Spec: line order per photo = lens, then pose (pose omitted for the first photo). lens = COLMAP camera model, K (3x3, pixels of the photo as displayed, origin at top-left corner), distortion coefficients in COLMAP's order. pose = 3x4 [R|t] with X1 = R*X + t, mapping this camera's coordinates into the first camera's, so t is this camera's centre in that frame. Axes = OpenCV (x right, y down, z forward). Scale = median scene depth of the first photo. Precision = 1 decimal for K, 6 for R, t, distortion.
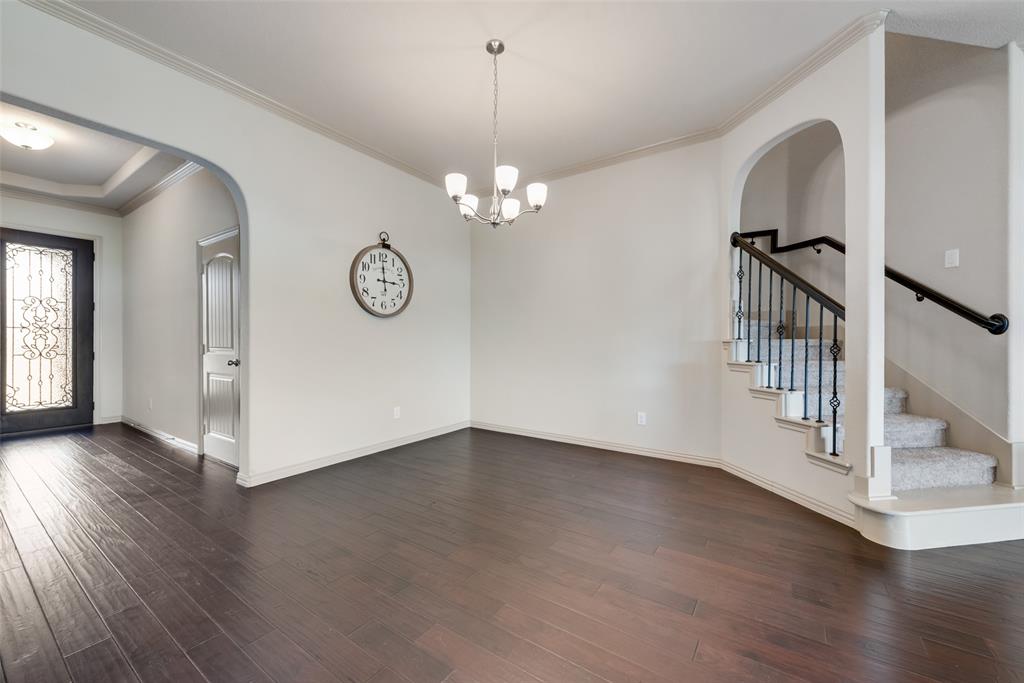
lens RADIAL K [[404.2, 0, 512.1], [0, 404.2, 335.0], [0, 0, 1]] dist [0.003665, -0.000958]
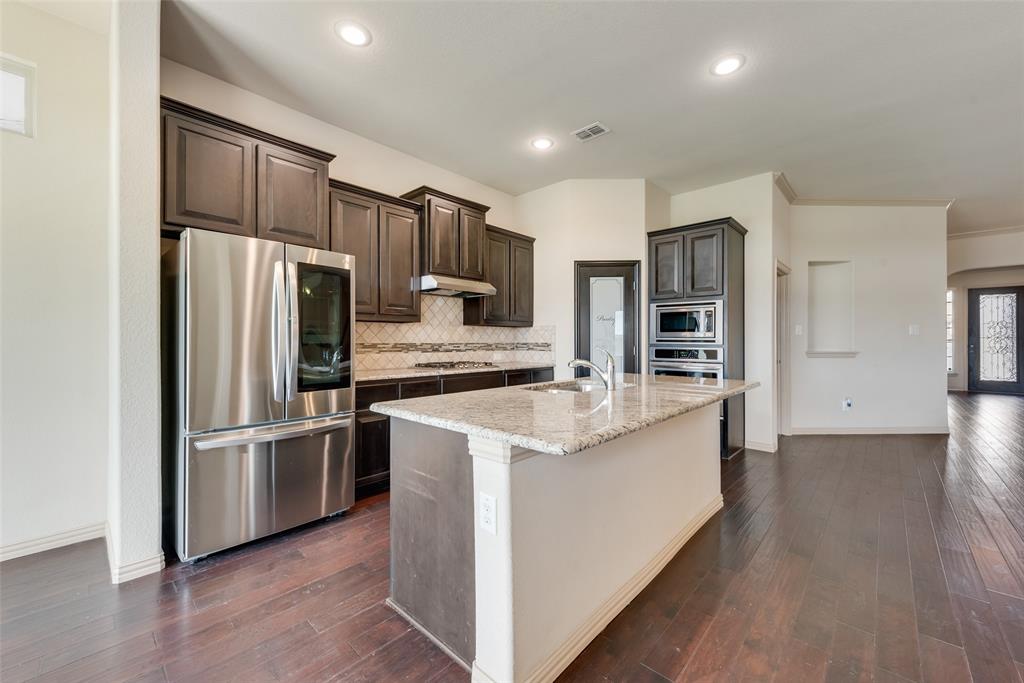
lens RADIAL K [[404.2, 0, 505.2], [0, 404.2, 337.0], [0, 0, 1]] dist [0.003665, -0.000958]
pose [[-0.156039, -0.006079, -0.987732, 1.943300], [0.000108, 0.999981, -0.006171, -0.015944], [0.987751, -0.001070, -0.156036, -1.780581]]
